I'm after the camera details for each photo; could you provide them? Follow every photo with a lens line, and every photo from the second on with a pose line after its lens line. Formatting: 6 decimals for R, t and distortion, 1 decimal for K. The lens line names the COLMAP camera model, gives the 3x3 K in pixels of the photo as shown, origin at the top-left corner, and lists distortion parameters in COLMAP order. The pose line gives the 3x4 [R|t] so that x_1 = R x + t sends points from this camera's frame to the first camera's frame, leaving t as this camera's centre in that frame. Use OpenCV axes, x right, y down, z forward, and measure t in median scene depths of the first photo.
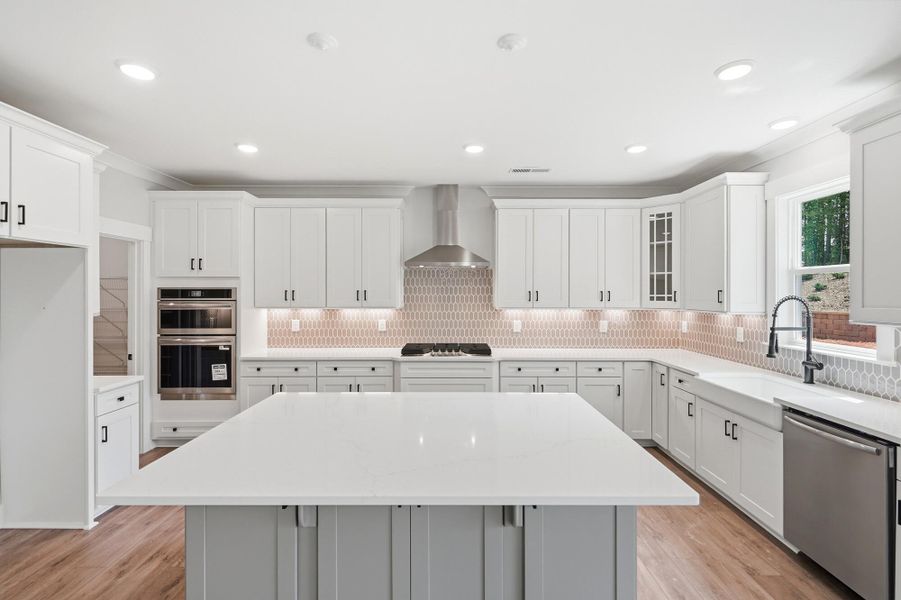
lens RADIAL K [[414.7, 0, 452.4], [0, 414.7, 294.3], [0, 0, 1]] dist [0.001858, 0.000038]
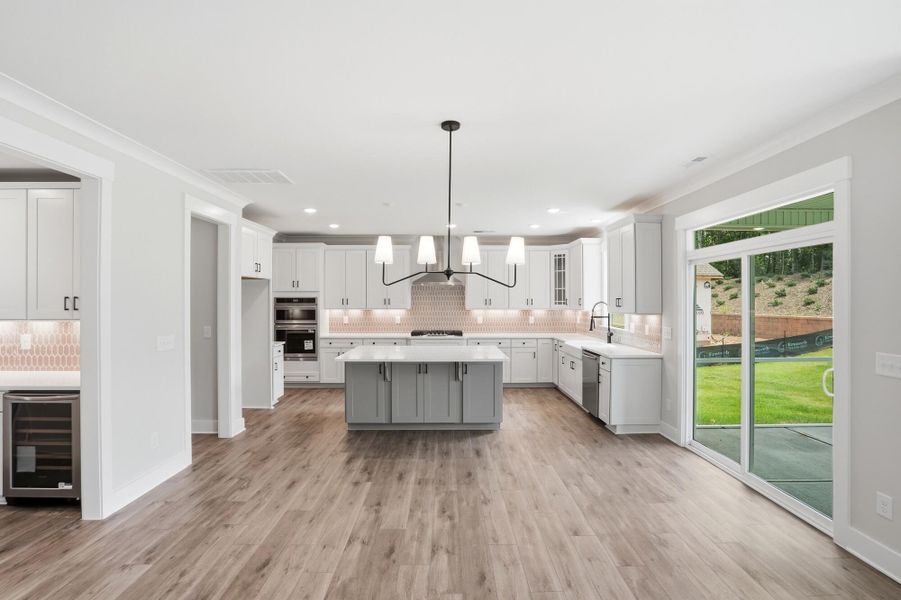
lens RADIAL K [[421.8, 0, 453.2], [0, 421.8, 301.1], [0, 0, 1]] dist [-0.060244, 0.023630]
pose [[0.999853, -0.001097, 0.017100, 0.023870], [0.001115, 0.999999, -0.001021, 0.002993], [-0.017099, 0.001039, 0.999853, -0.774906]]
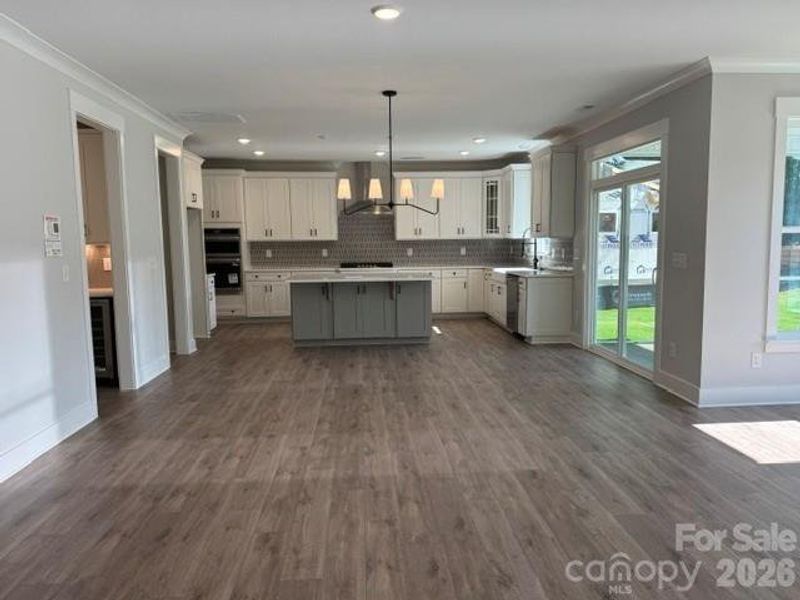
lens RADIAL K [[596.8, 0, 399.9], [0, 596.8, 309.7], [0, 0, 1]] dist [0.085415, -0.115129]
pose [[0.997529, -0.021691, 0.066827, -0.045190], [0.013829, 0.993160, 0.115937, 0.036963], [-0.068885, -0.114726, 0.991006, -1.468615]]
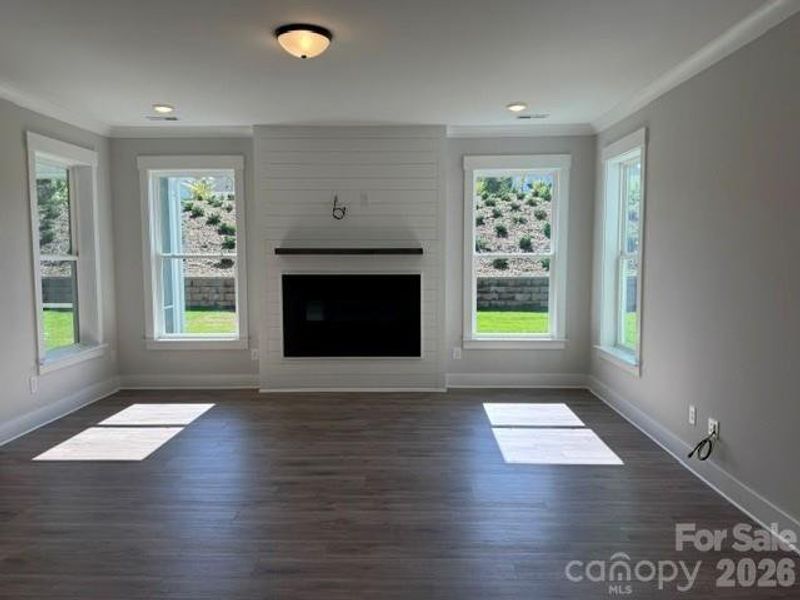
lens RADIAL K [[596.8, 0, 399.9], [0, 596.8, 309.7], [0, 0, 1]] dist [0.085415, -0.115129]
pose [[0.013413, -0.094775, 0.995408, -0.453949], [0.007575, 0.995479, 0.094679, 0.025540], [-0.999881, 0.006270, 0.014070, -1.097731]]
